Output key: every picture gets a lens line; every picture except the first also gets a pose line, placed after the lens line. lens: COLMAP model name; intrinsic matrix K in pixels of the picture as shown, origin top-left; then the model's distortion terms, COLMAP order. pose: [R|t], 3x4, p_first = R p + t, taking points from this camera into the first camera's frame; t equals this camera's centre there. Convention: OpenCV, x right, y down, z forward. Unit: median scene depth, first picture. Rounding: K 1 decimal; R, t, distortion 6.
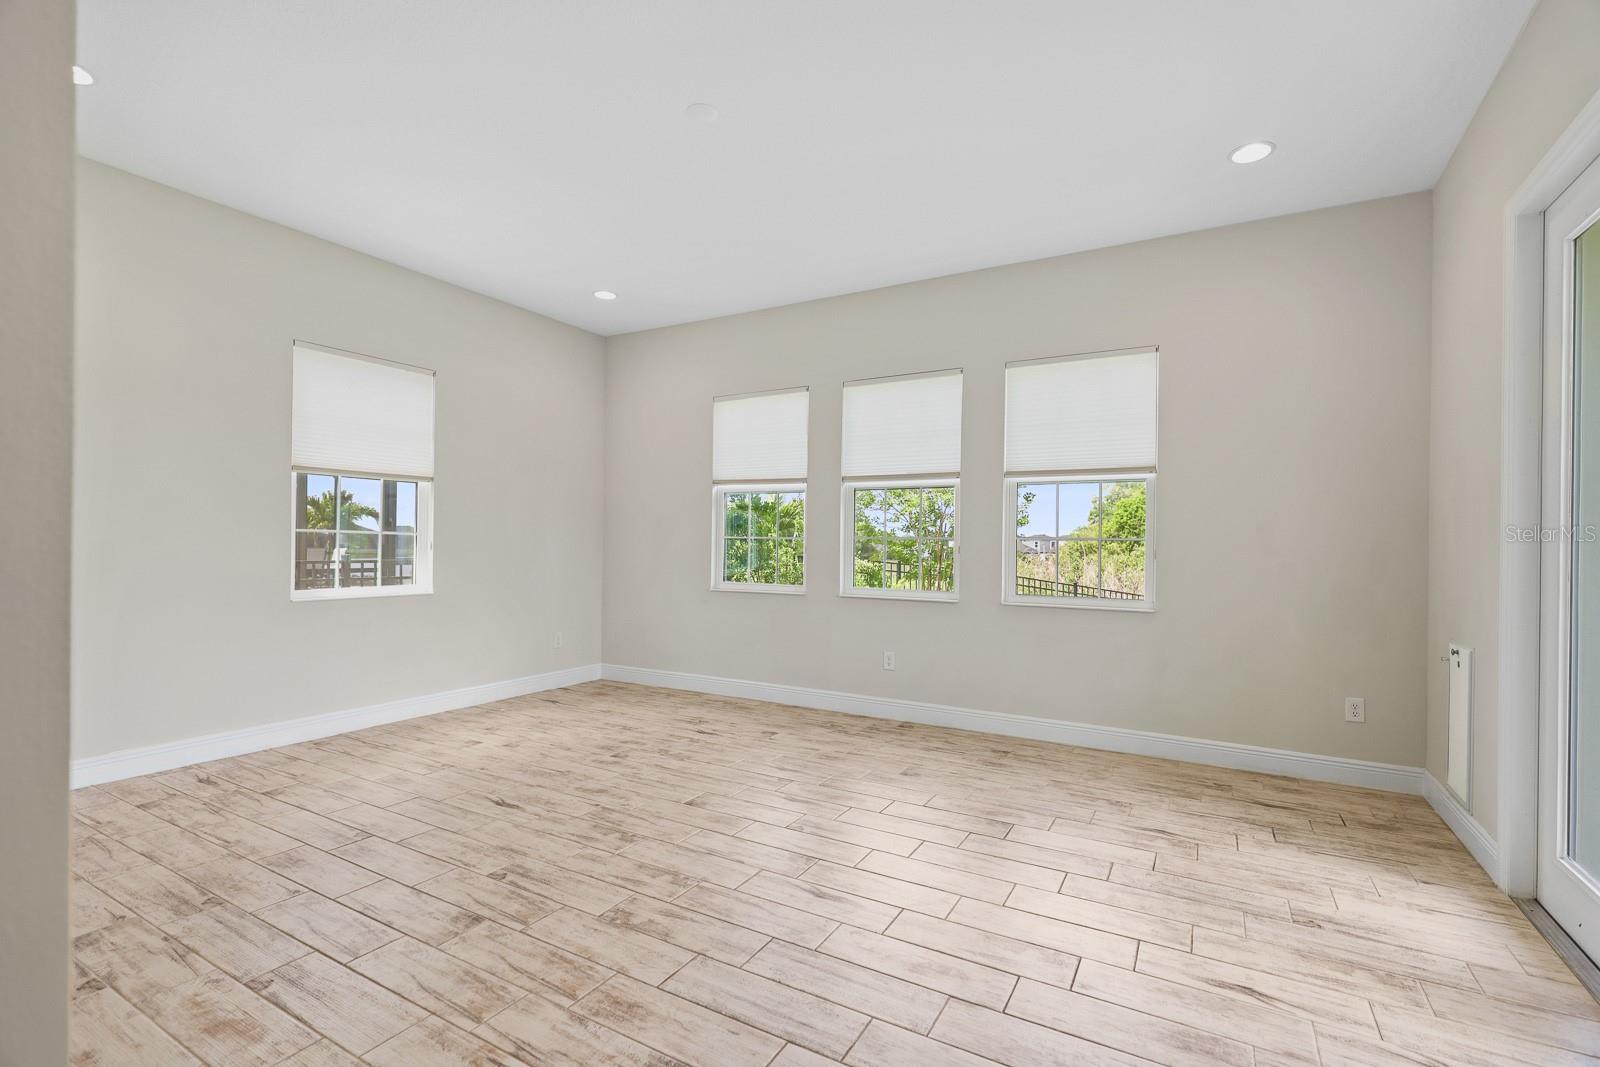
lens RADIAL K [[724.8, 0, 811.4], [0, 724.8, 542.2], [0, 0, 1]] dist [0.002314, -0.000860]
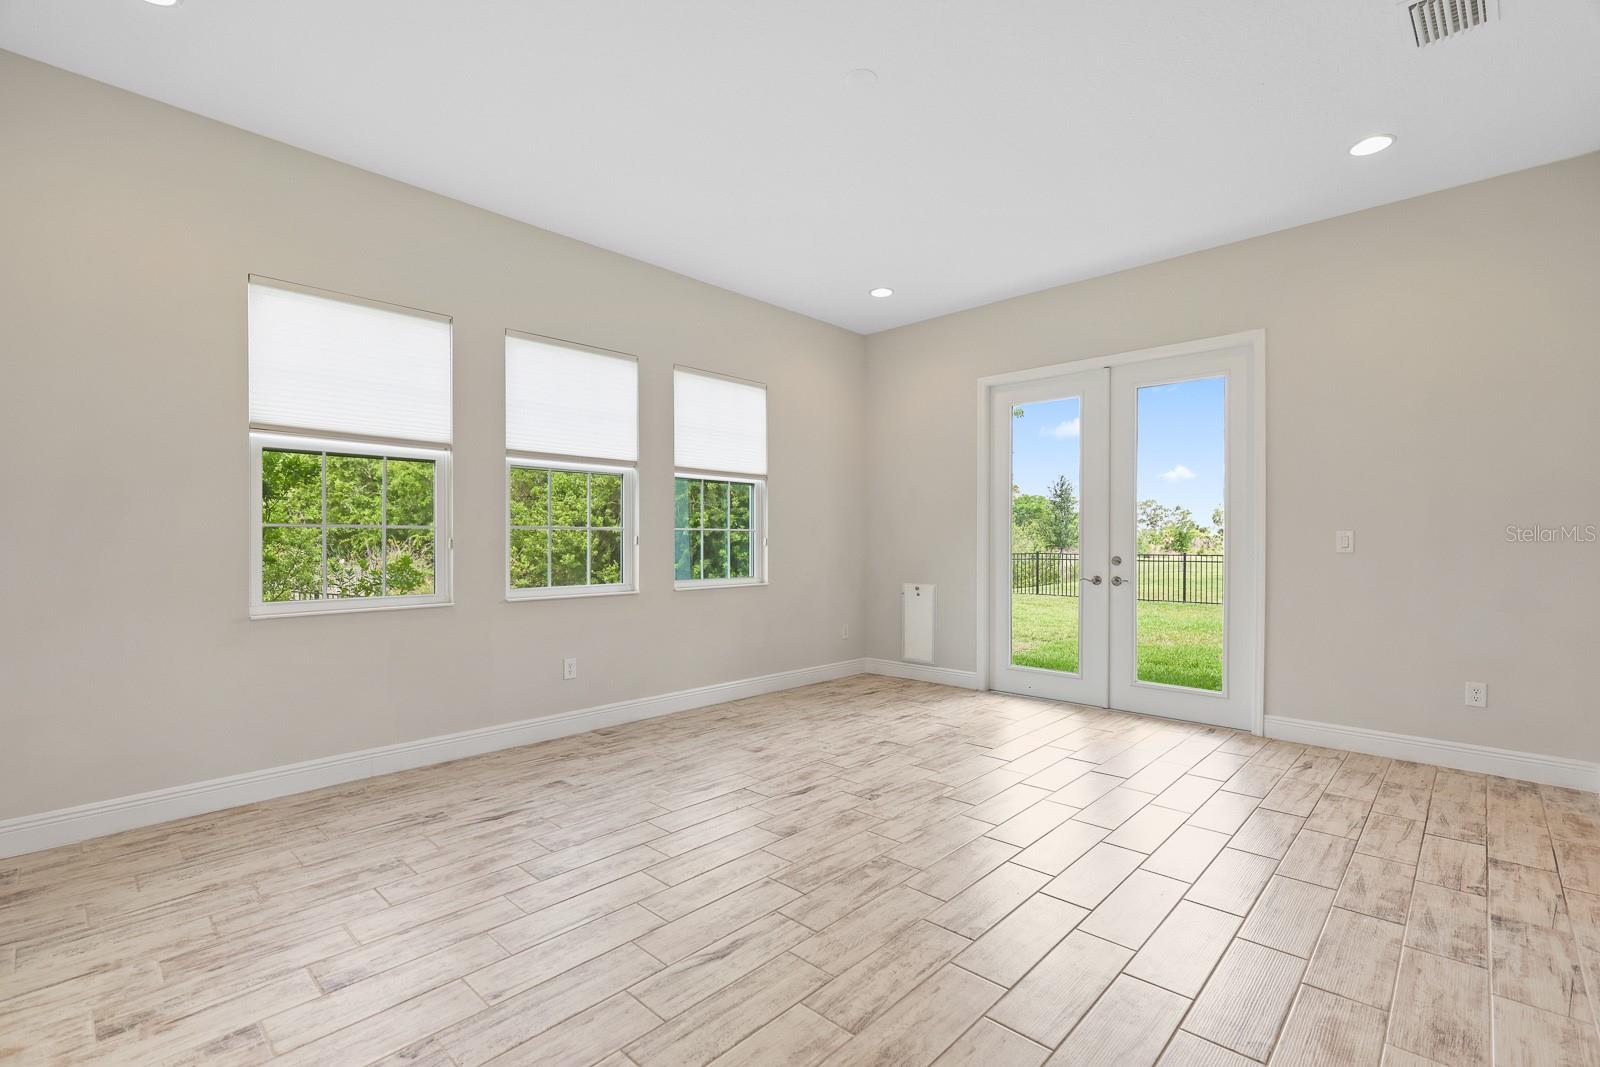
lens RADIAL K [[724.8, 0, 808.6], [0, 724.8, 539.4], [0, 0, 1]] dist [0.002314, -0.000860]
pose [[0.225477, -0.010829, 0.974188, -0.757728], [-0.002084, 0.999931, 0.011597, -0.002248], [-0.974246, -0.004646, 0.225439, 0.588802]]
